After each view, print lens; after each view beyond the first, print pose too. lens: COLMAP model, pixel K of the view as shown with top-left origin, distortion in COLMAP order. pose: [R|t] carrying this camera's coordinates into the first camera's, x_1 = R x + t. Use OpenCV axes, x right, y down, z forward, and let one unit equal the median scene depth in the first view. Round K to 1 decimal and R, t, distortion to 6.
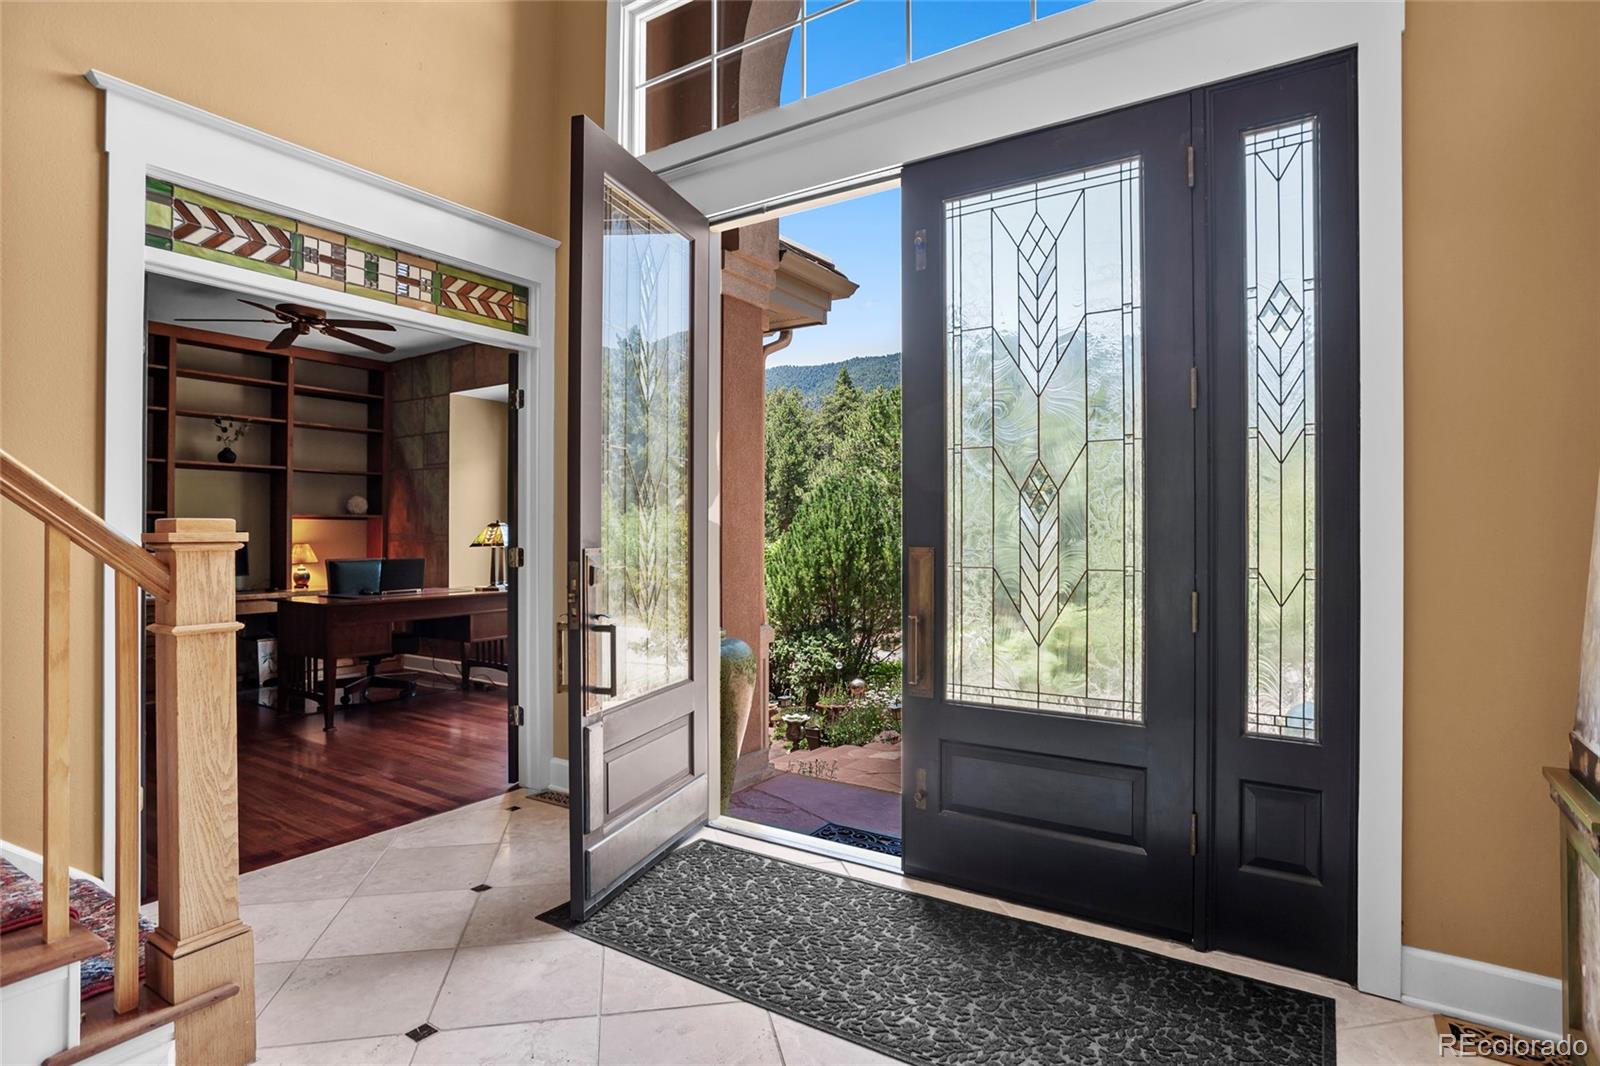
lens RADIAL K [[814.5, 0, 794.7], [0, 814.5, 537.1], [0, 0, 1]] dist [-0.021904, 0.002697]
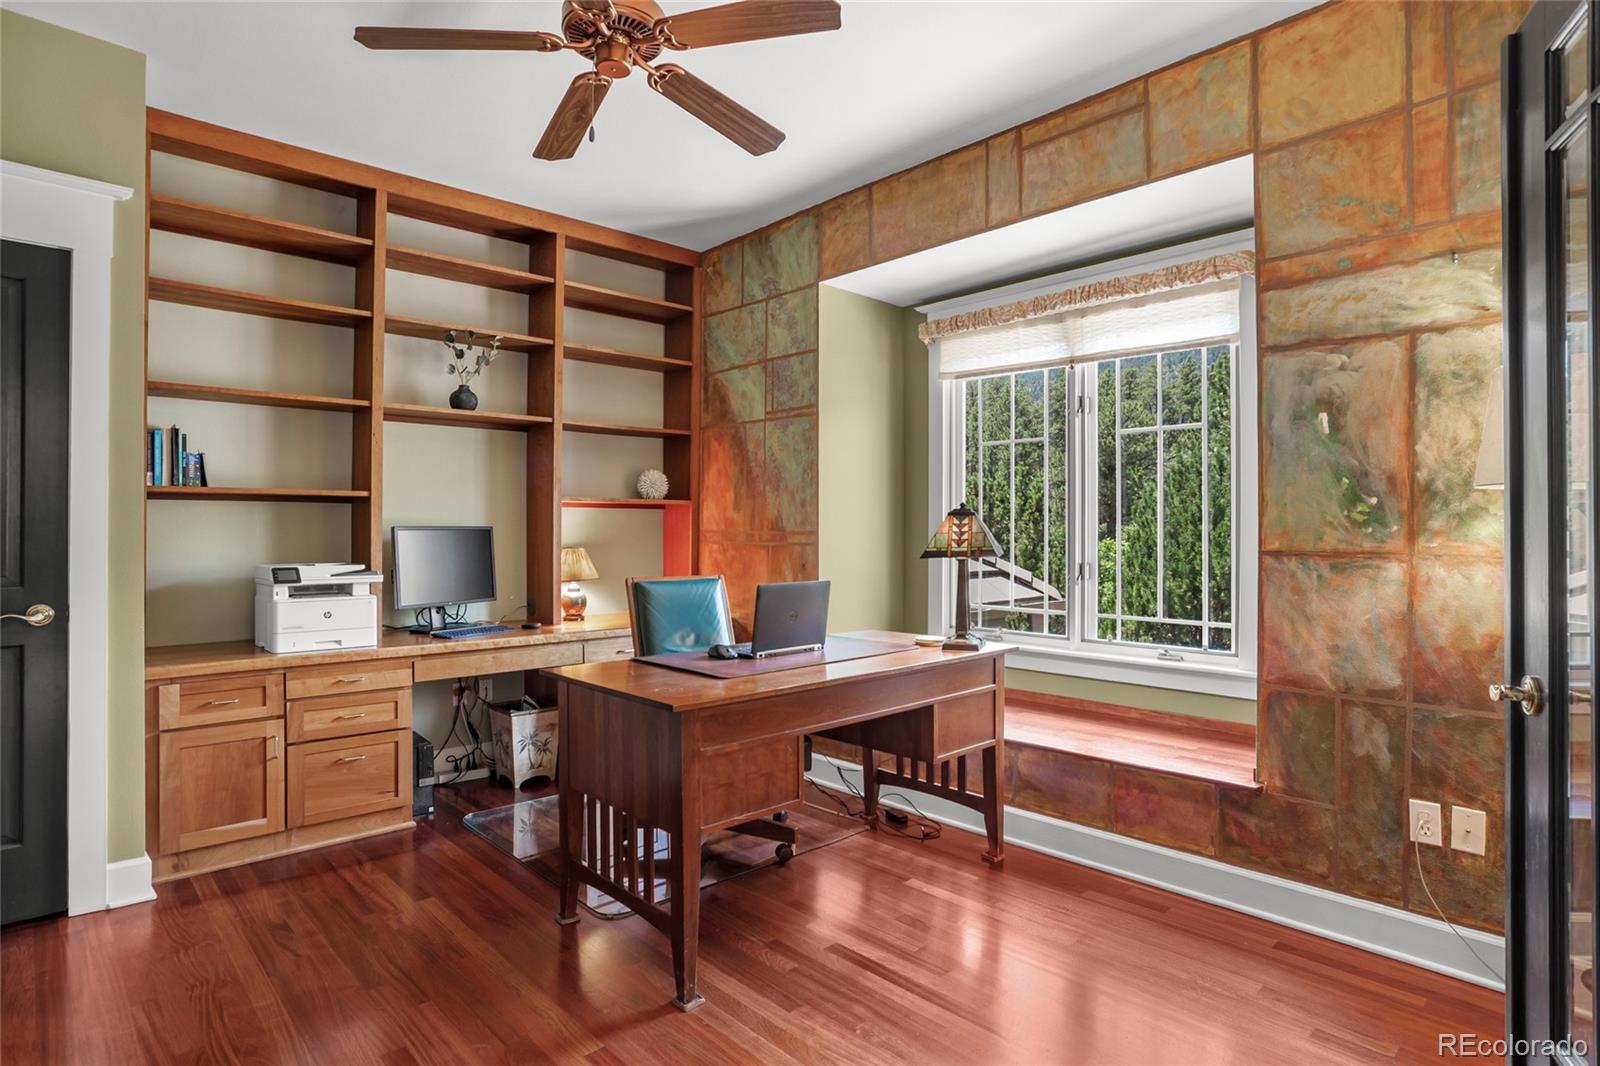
lens RADIAL K [[814.5, 0, 805.1], [0, 814.5, 526.5], [0, 0, 1]] dist [-0.021904, 0.002697]
pose [[0.977956, -0.003695, -0.208777, -0.309981], [0.003179, 0.999991, -0.002804, -0.005412], [0.208785, 0.002079, 0.977959, 0.434459]]
